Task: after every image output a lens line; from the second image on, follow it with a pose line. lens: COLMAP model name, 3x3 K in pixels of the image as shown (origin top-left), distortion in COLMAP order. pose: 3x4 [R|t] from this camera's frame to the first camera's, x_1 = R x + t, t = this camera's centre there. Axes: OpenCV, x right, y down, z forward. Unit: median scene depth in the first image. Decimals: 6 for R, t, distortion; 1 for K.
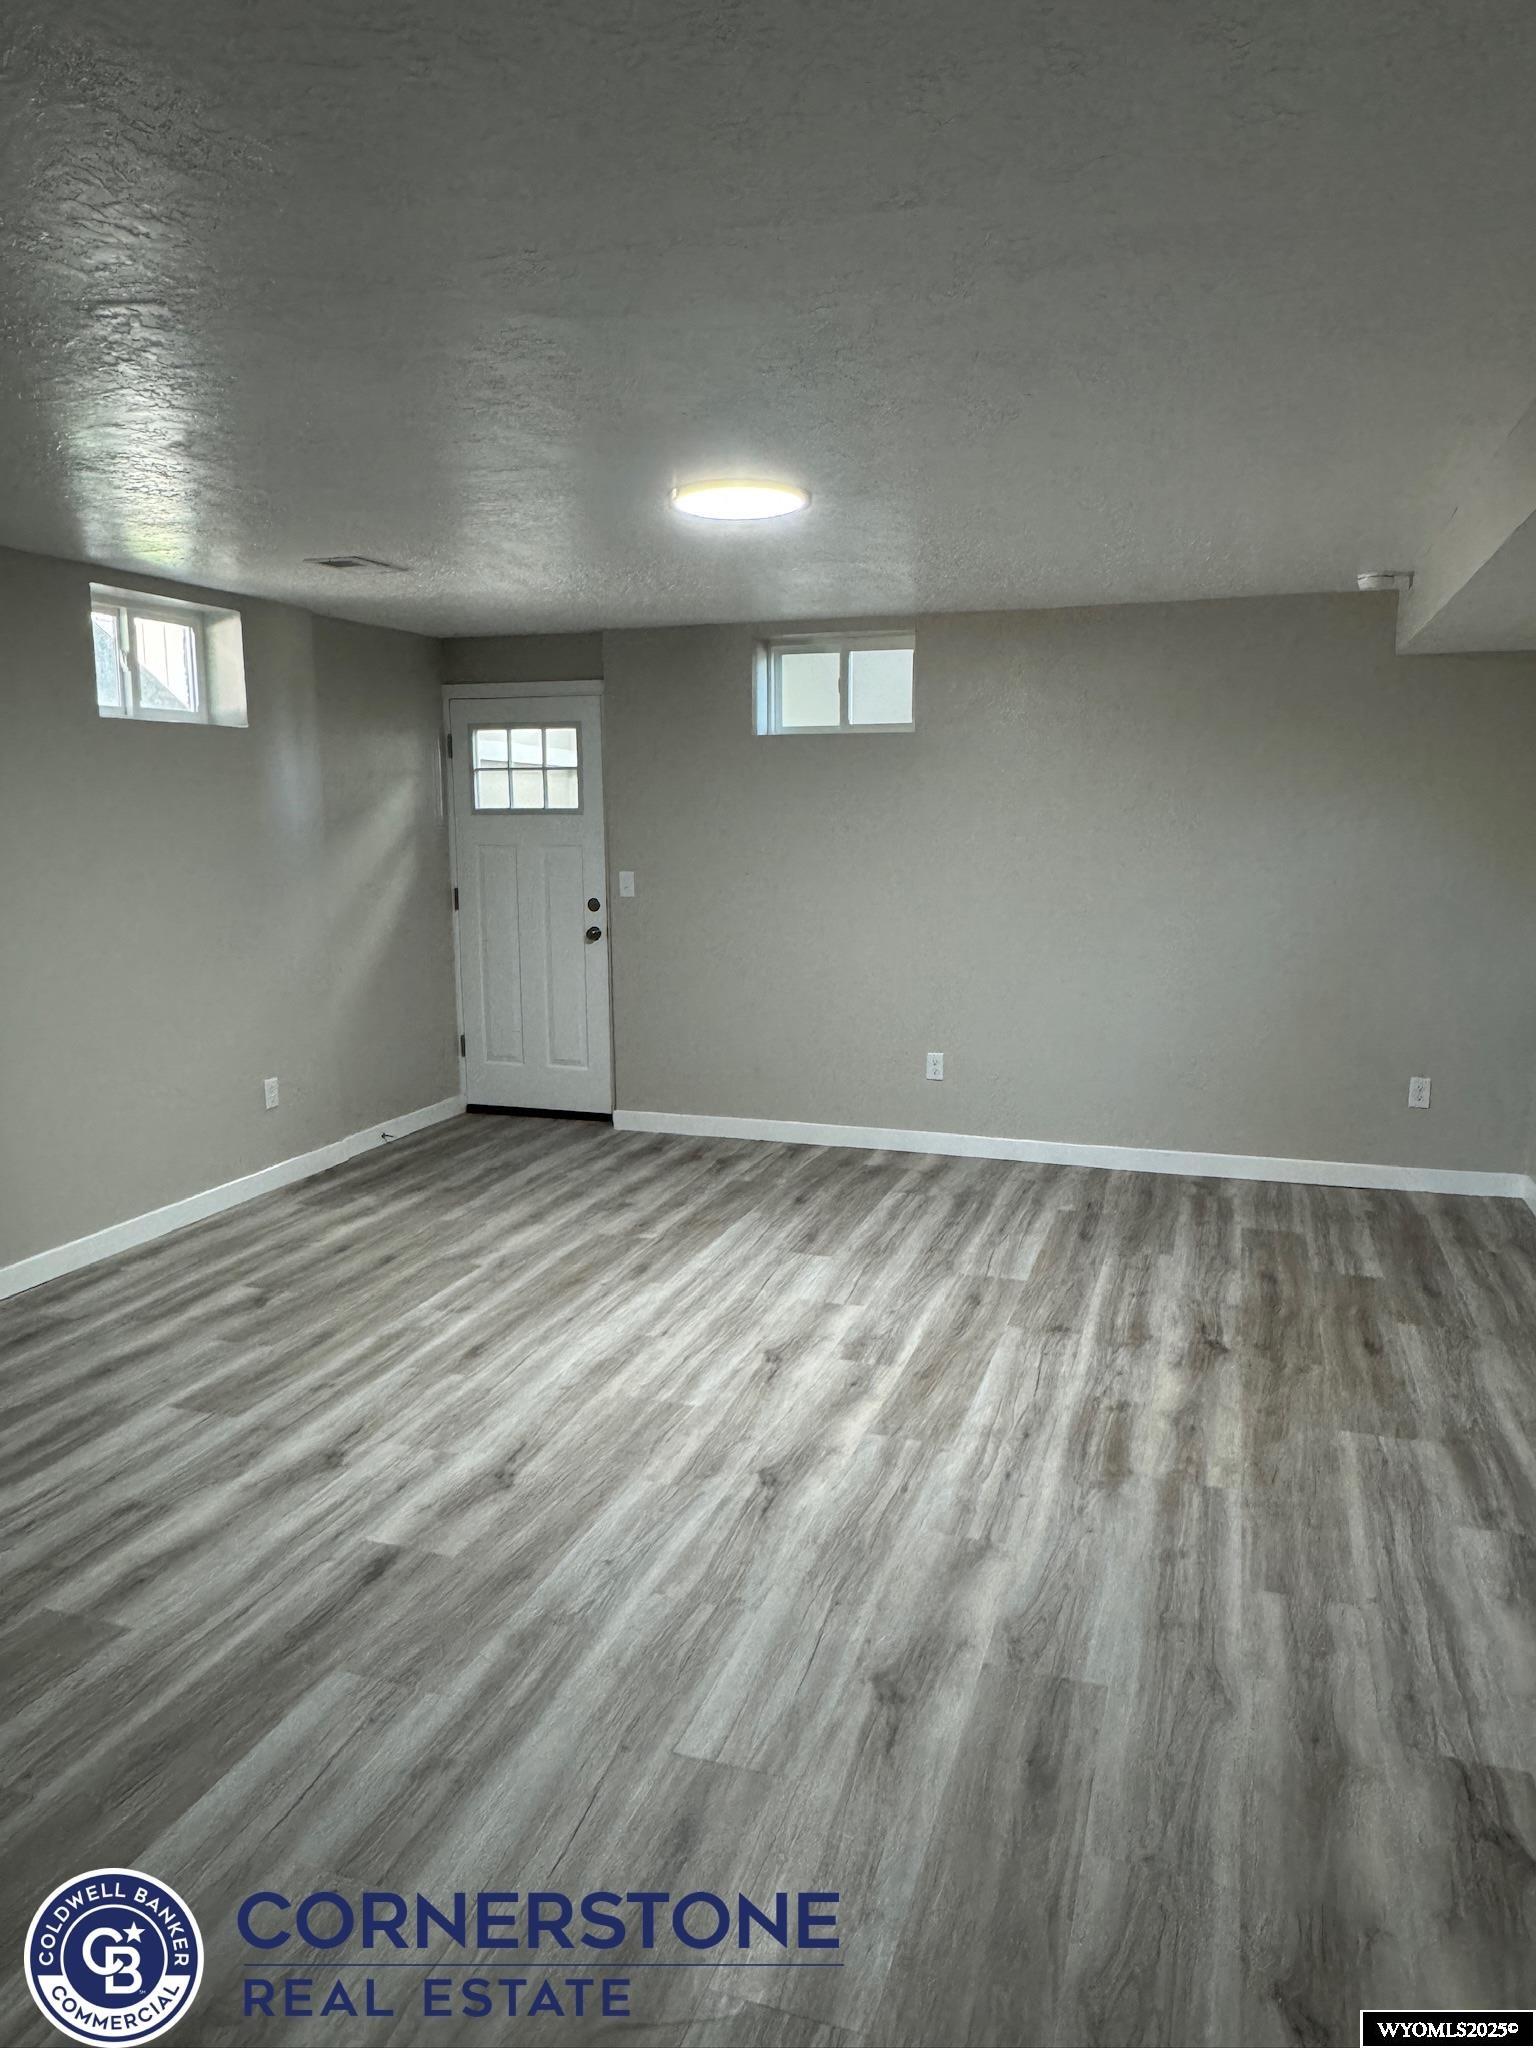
lens RADIAL K [[1368.7, 0, 785.0], [0, 1368.7, 1016.0], [0, 0, 1]] dist [-0.000454, -0.000863]
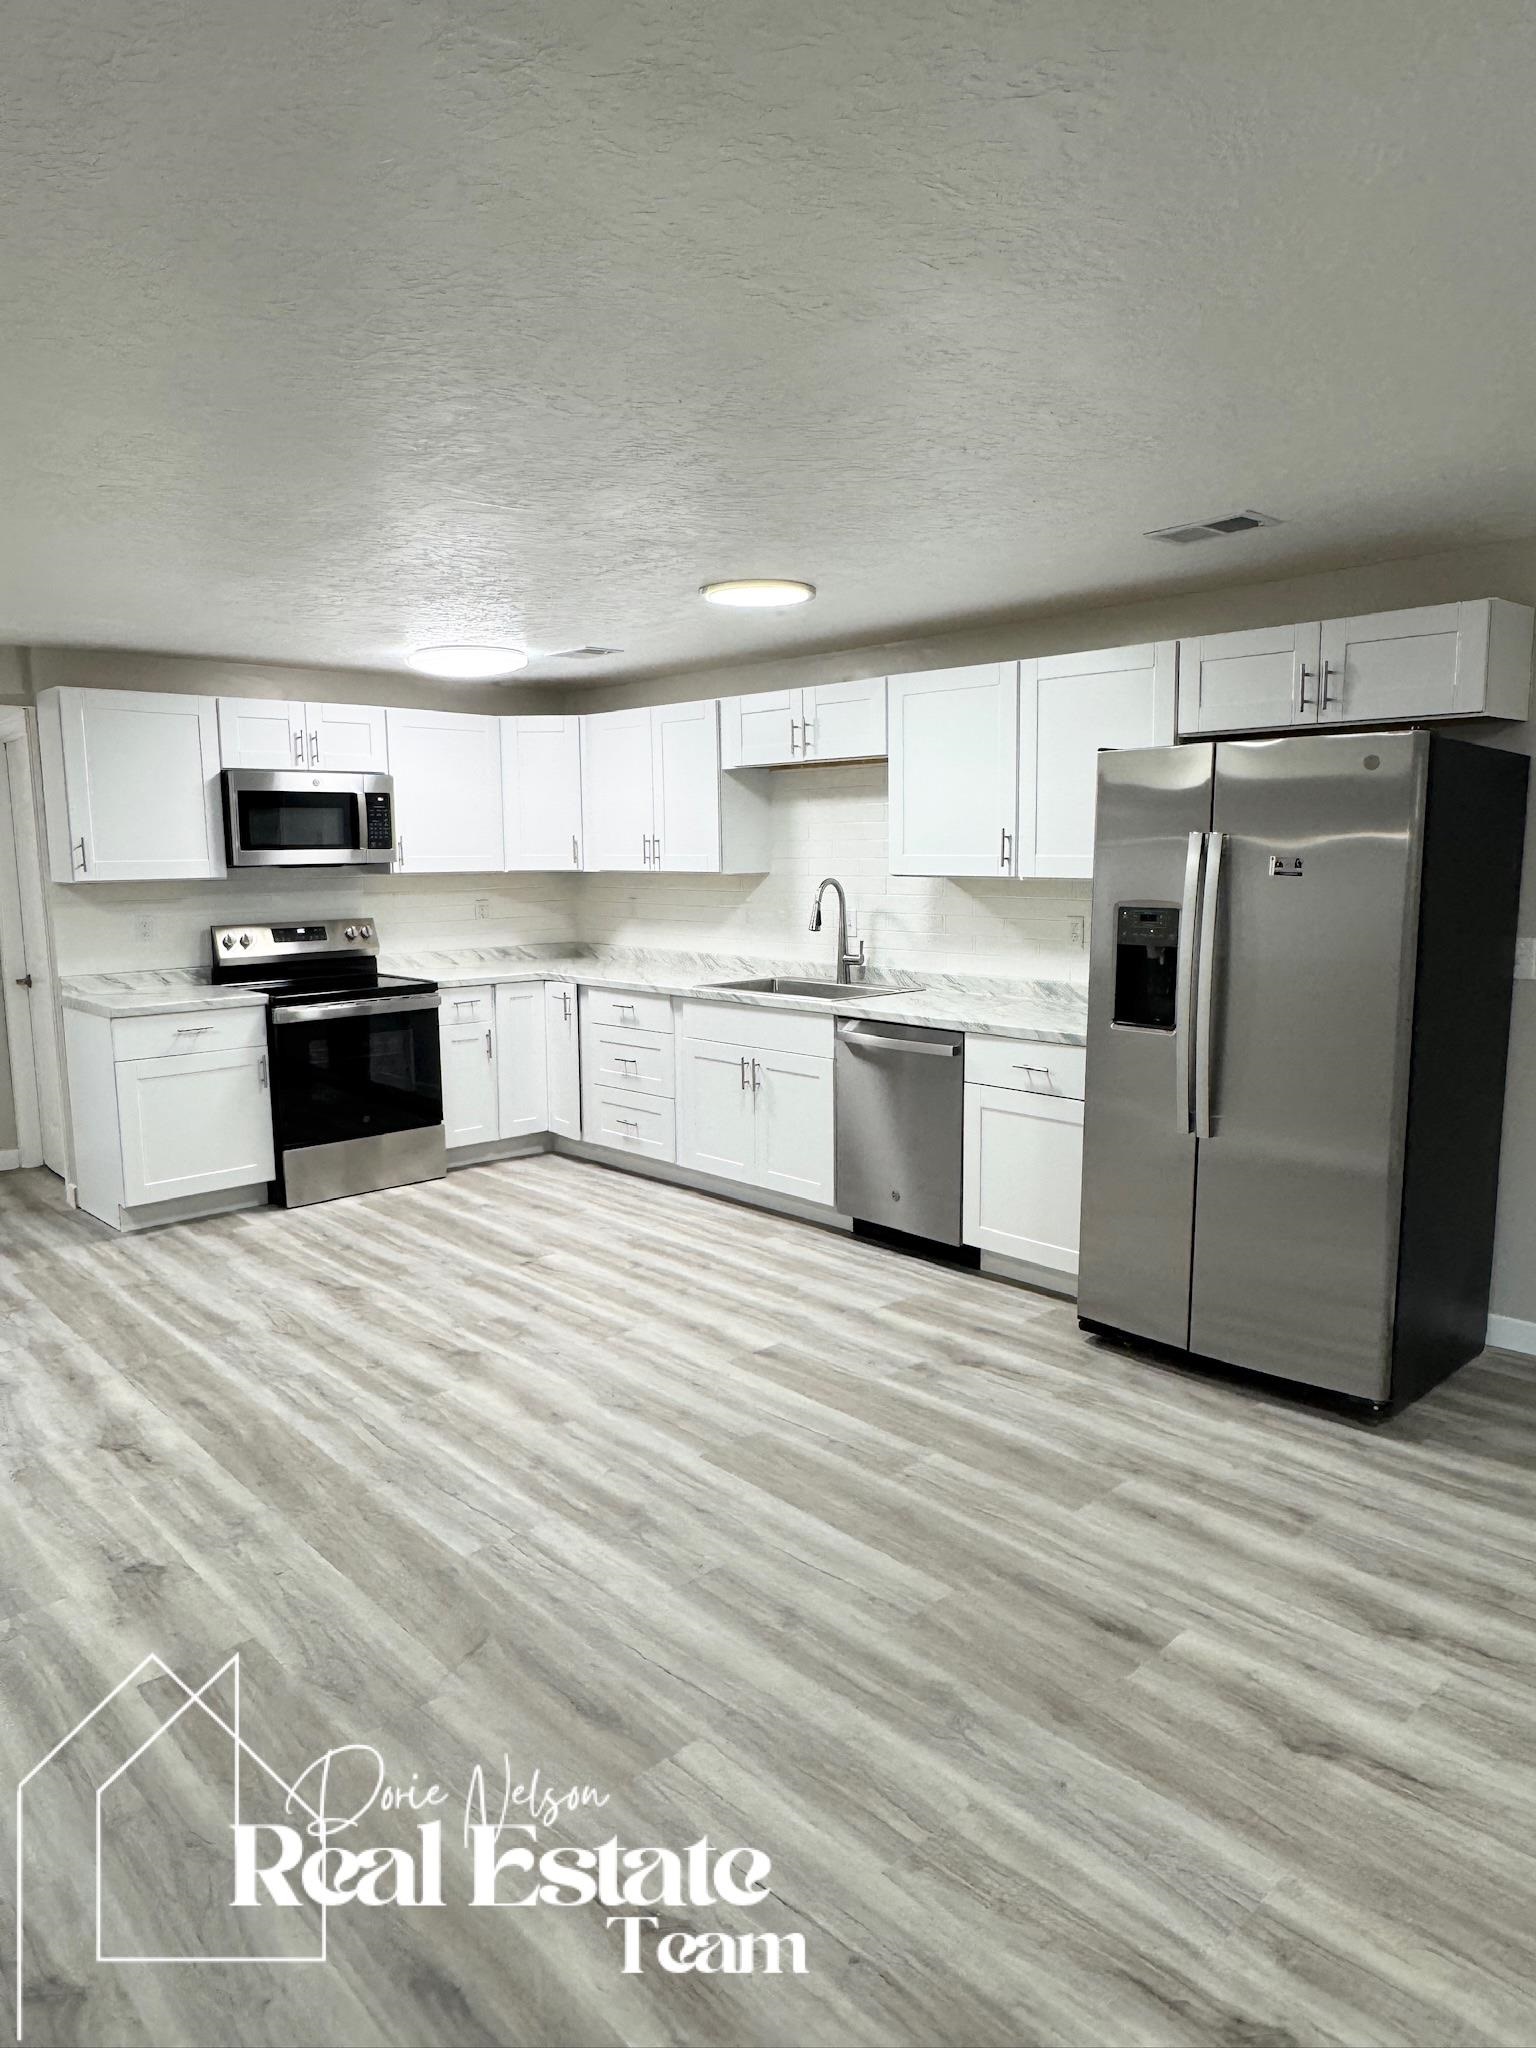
lens RADIAL K [[1315.7, 0, 768.0], [0, 1315.7, 1024.0], [0, 0, 1]] dist [-0.004672, -0.001409]
pose [[-0.482971, 0.131294, -0.865737, 0.361439], [-0.117890, 0.969944, 0.212865, -0.110284], [0.867664, 0.204869, -0.452976, 0.727828]]
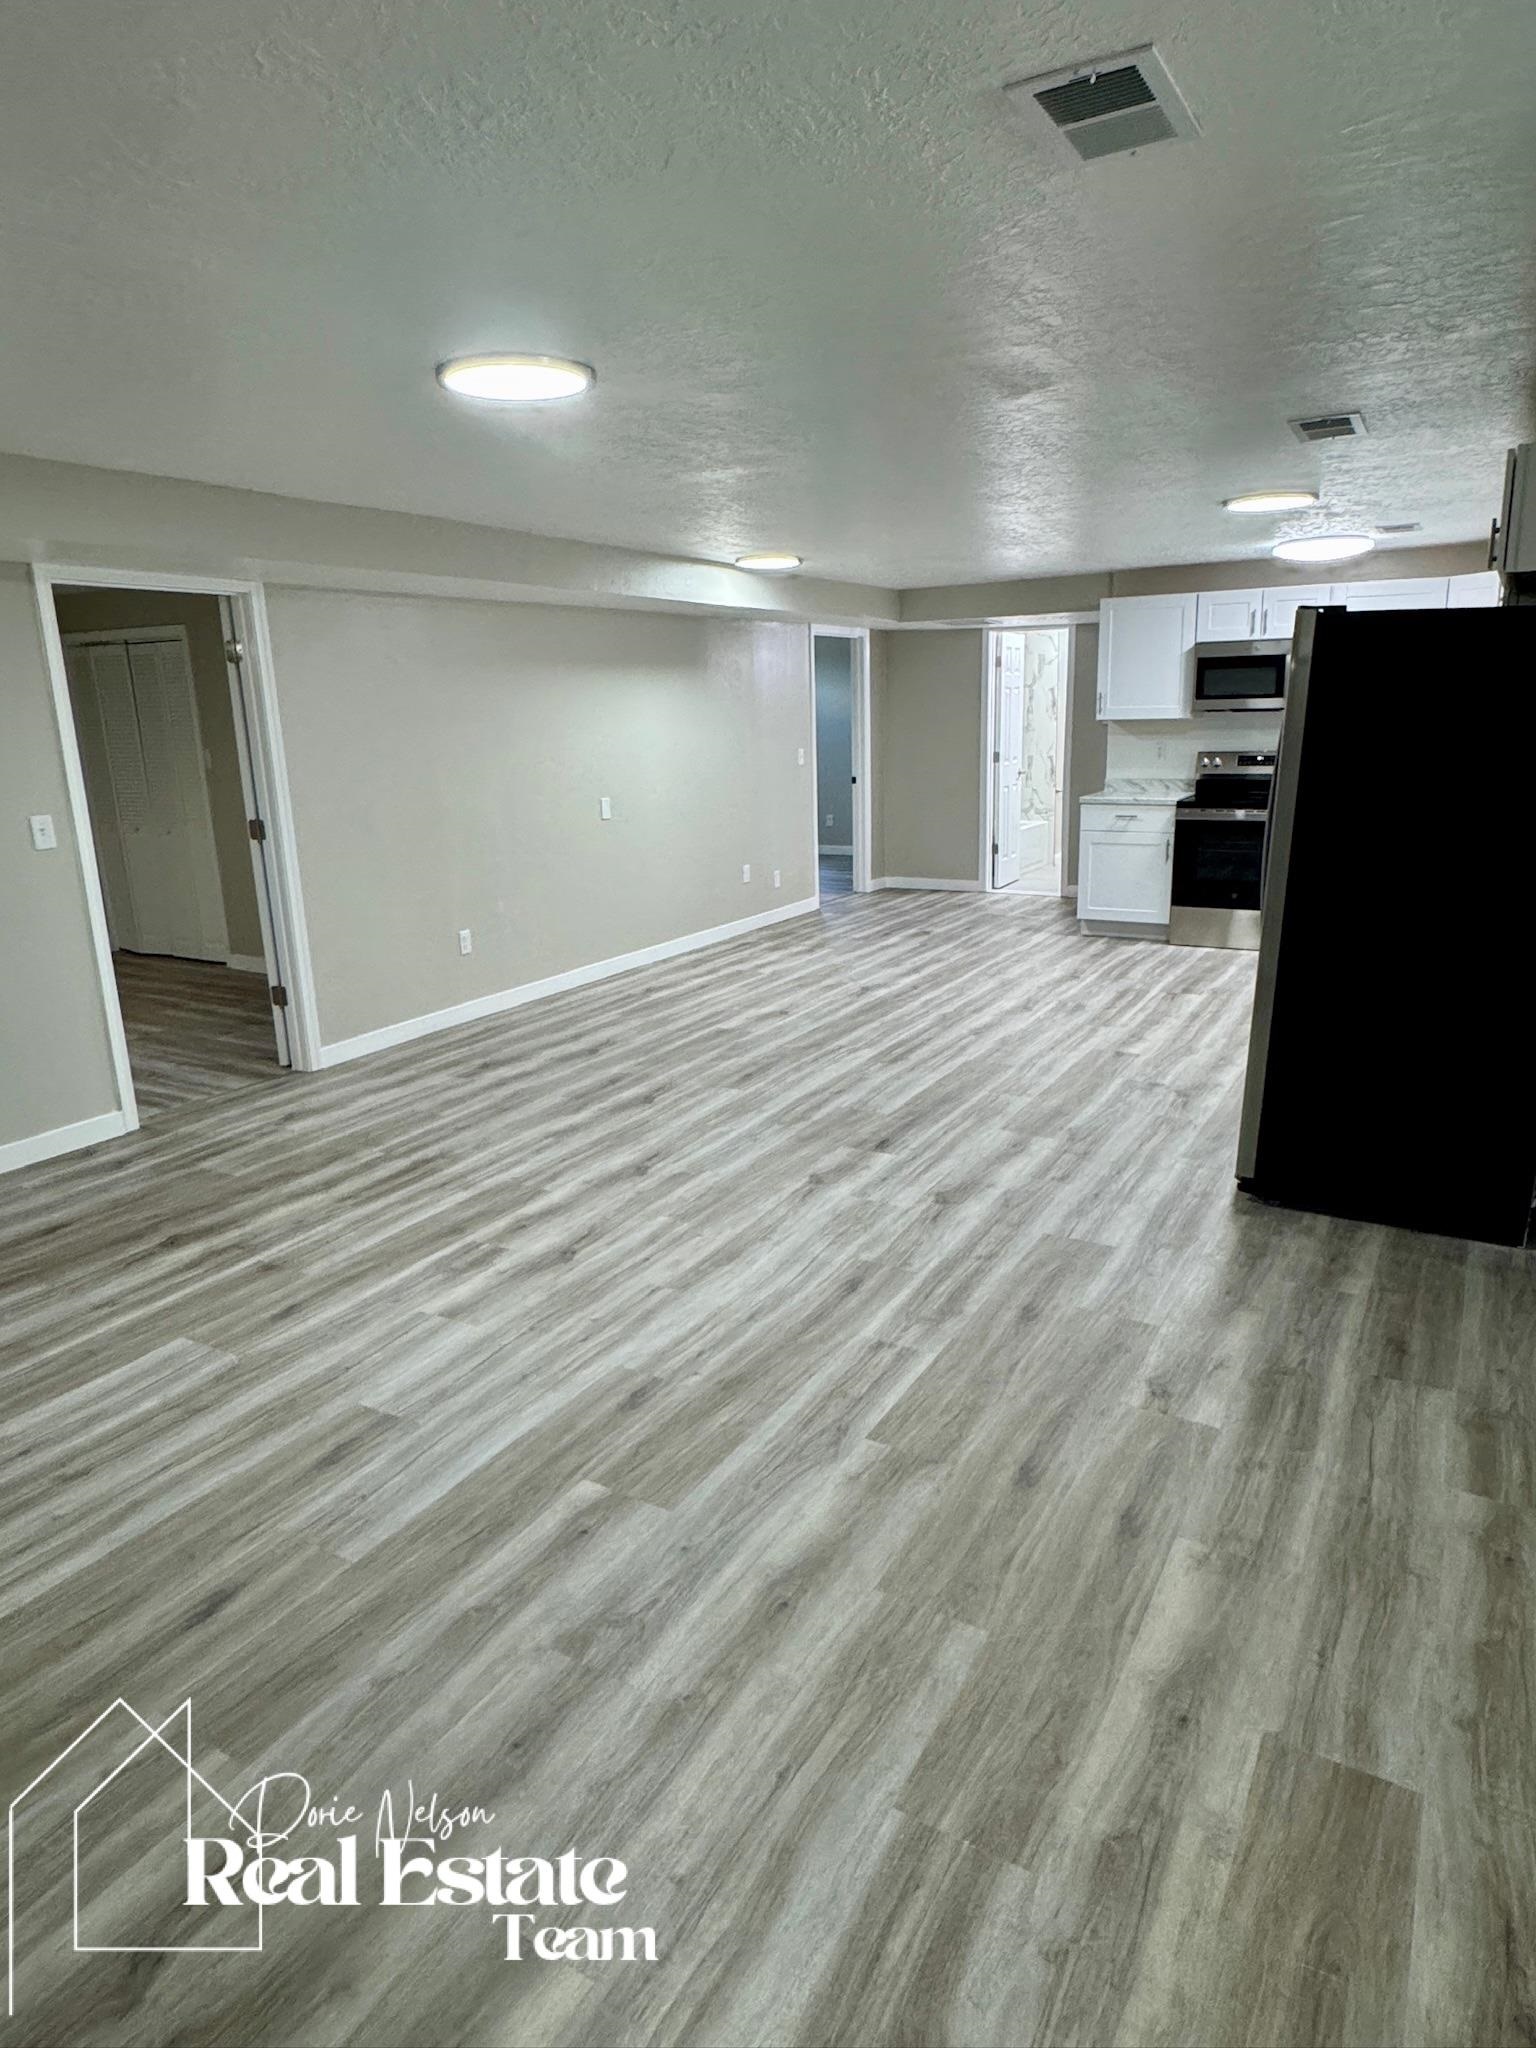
lens RADIAL K [[1235.1, 0, 768.0], [0, 1235.1, 1024.0], [0, 0, 1]] dist [0.000061, -0.000052]
pose [[-0.977016, -0.021049, 0.212123, -0.318356], [0.064693, 0.918901, 0.389149, -0.241719], [-0.203111, 0.393927, -0.896419, 1.568113]]
